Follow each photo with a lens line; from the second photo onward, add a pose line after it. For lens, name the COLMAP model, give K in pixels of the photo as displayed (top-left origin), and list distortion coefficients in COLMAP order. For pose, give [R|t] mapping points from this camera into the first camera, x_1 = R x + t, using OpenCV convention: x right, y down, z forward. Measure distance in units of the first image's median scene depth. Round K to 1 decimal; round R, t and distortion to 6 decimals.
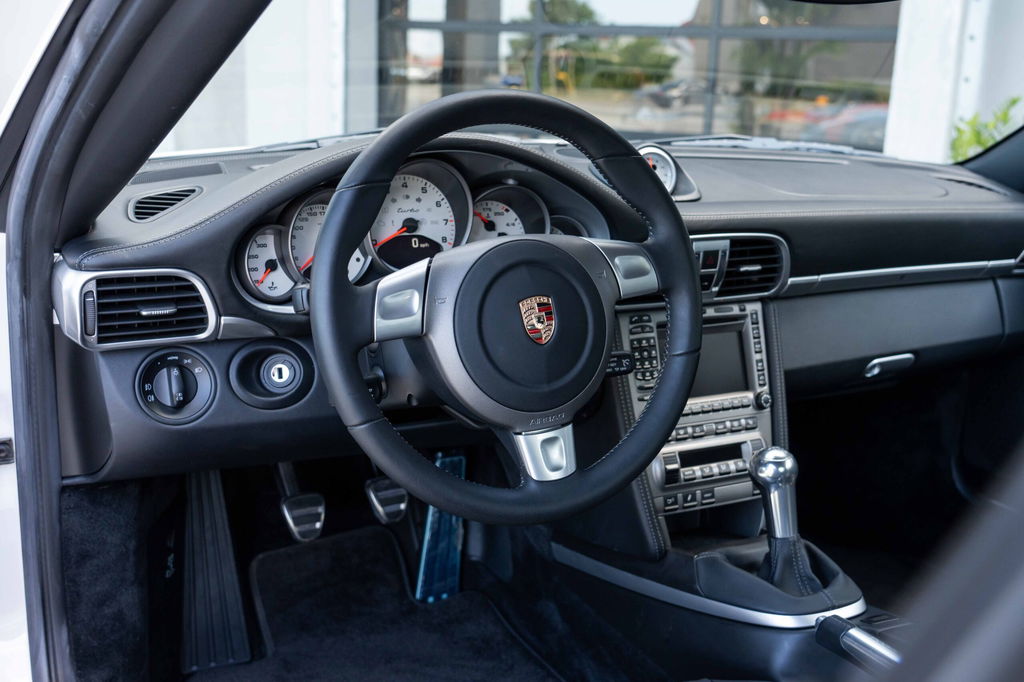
lens RADIAL K [[1046.5, 0, 490.0], [0, 1046.5, 327.7], [0, 0, 1]] dist [0.015570, 0.000000]
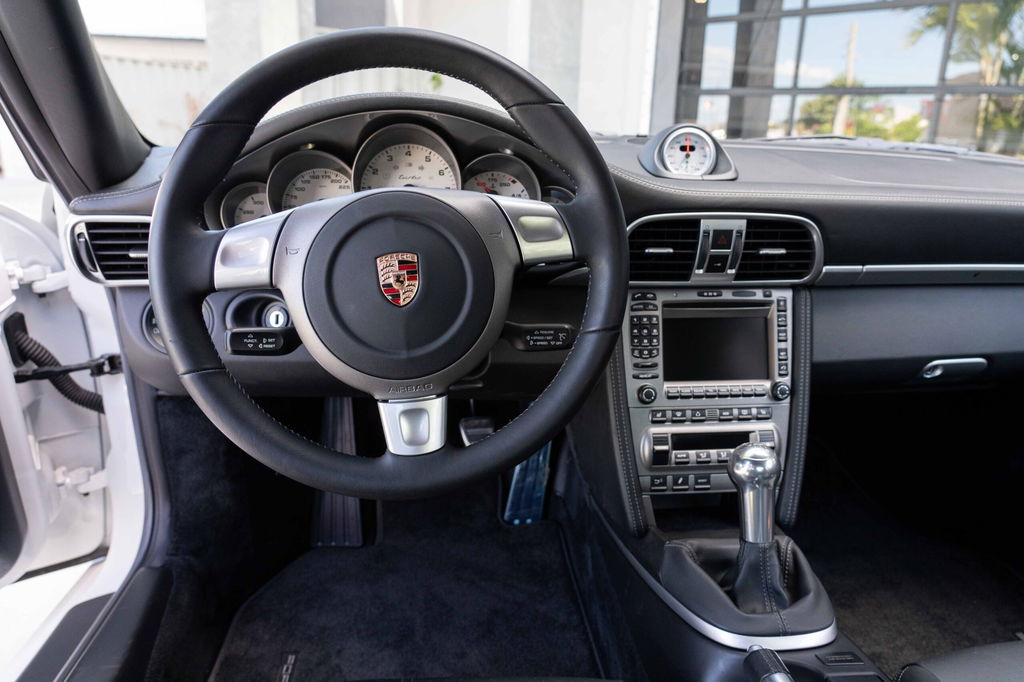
lens RADIAL K [[694.6, 0, 513.1], [0, 694.6, 335.4], [0, 0, 1]] dist [-0.031992, 0.018102]
pose [[0.939445, 0.087968, -0.331218, 0.244972], [-0.072749, 0.995657, 0.058094, -0.000594], [0.334890, -0.030480, 0.941764, 0.334517]]
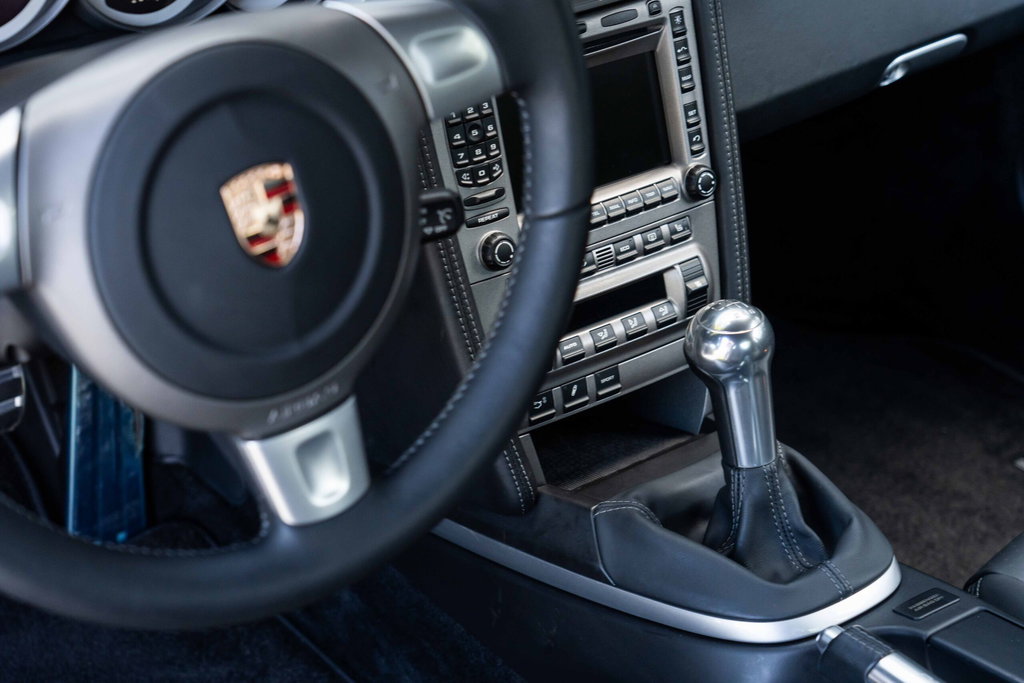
lens RADIAL K [[1929.8, 0, 485.5], [0, 1929.8, 290.8], [0, 0, 1]] dist [0.048987, 0.000000]
pose [[0.982717, -0.108506, 0.149981, 0.005807], [0.065863, 0.962130, 0.264516, -0.145696], [-0.173003, -0.250066, 0.952647, 0.092555]]
